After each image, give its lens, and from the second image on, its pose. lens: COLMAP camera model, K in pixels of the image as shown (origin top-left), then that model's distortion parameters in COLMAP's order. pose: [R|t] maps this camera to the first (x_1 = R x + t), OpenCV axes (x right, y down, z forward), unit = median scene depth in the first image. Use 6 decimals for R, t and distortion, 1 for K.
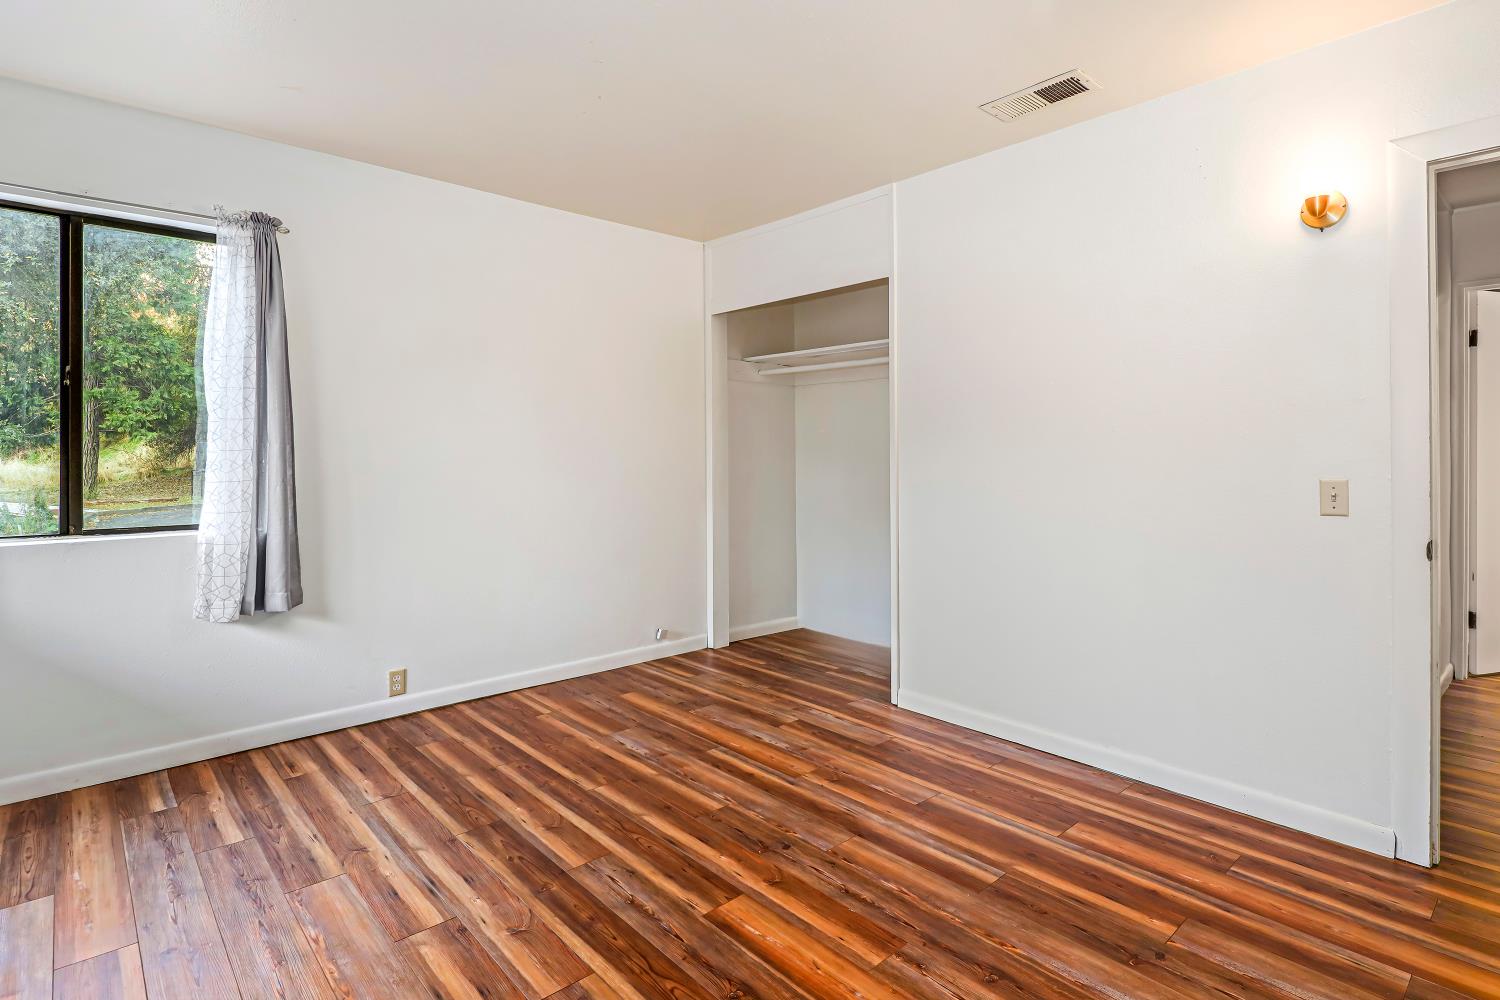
lens RADIAL K [[764.7, 0, 770.4], [0, 764.7, 459.0], [0, 0, 1]] dist [-0.003411, -0.002055]
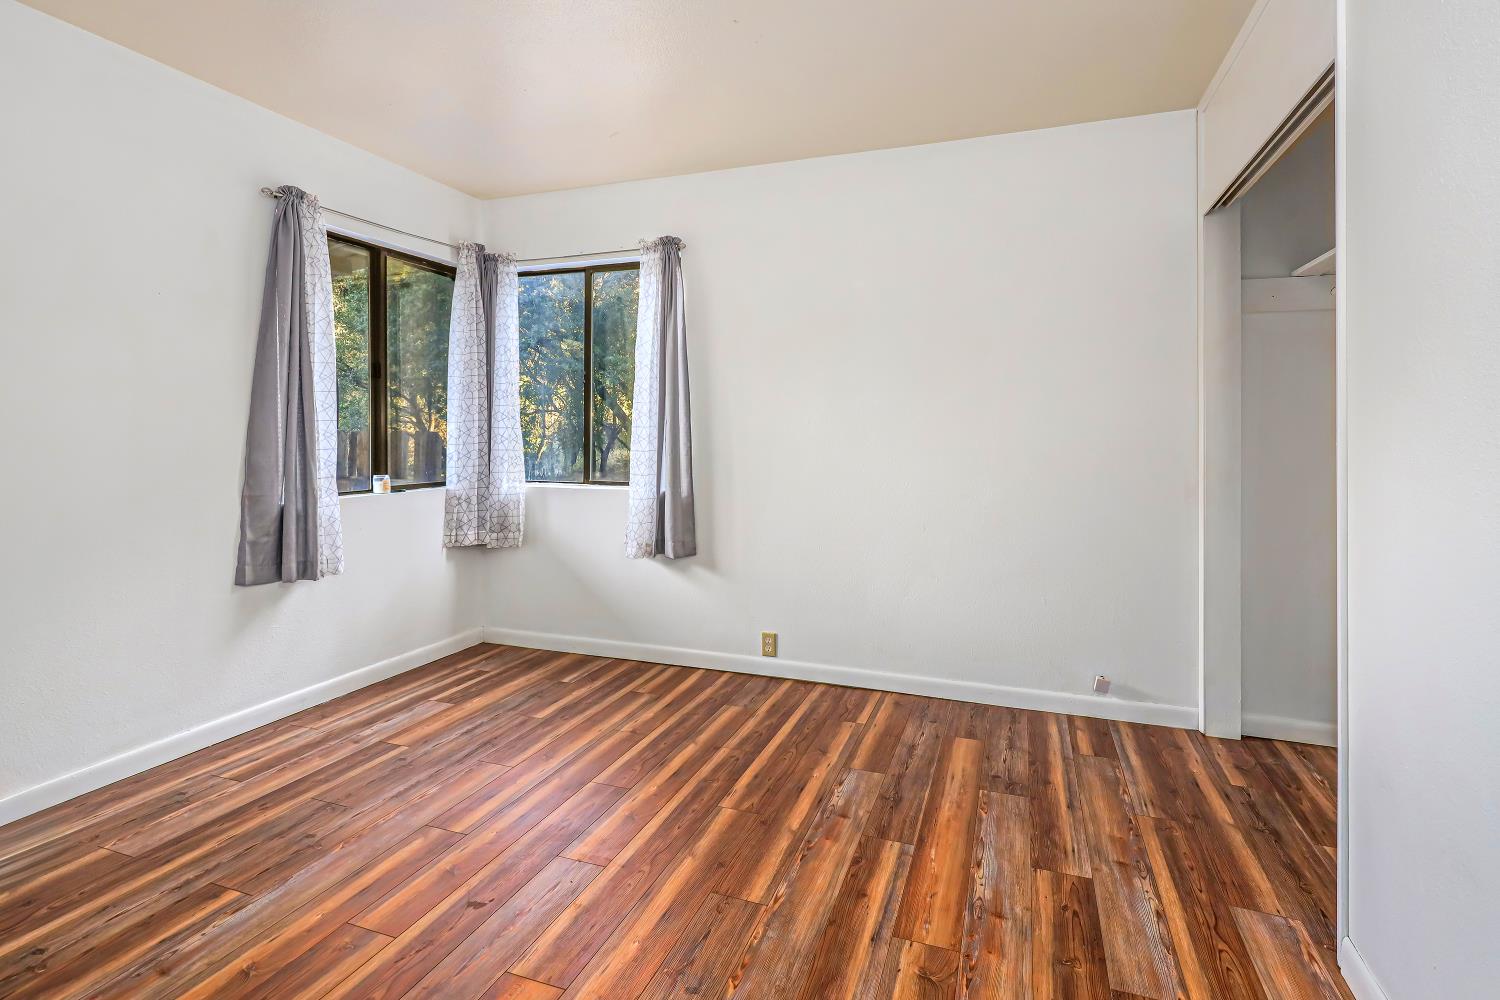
lens RADIAL K [[764.7, 0, 724.5], [0, 764.7, 426.2], [0, 0, 1]] dist [-0.003411, -0.002055]
pose [[0.429318, -0.004003, -0.903144, 0.496425], [-0.009754, 0.999911, -0.009069, -0.000628], [0.903101, 0.012703, 0.429241, 0.538250]]
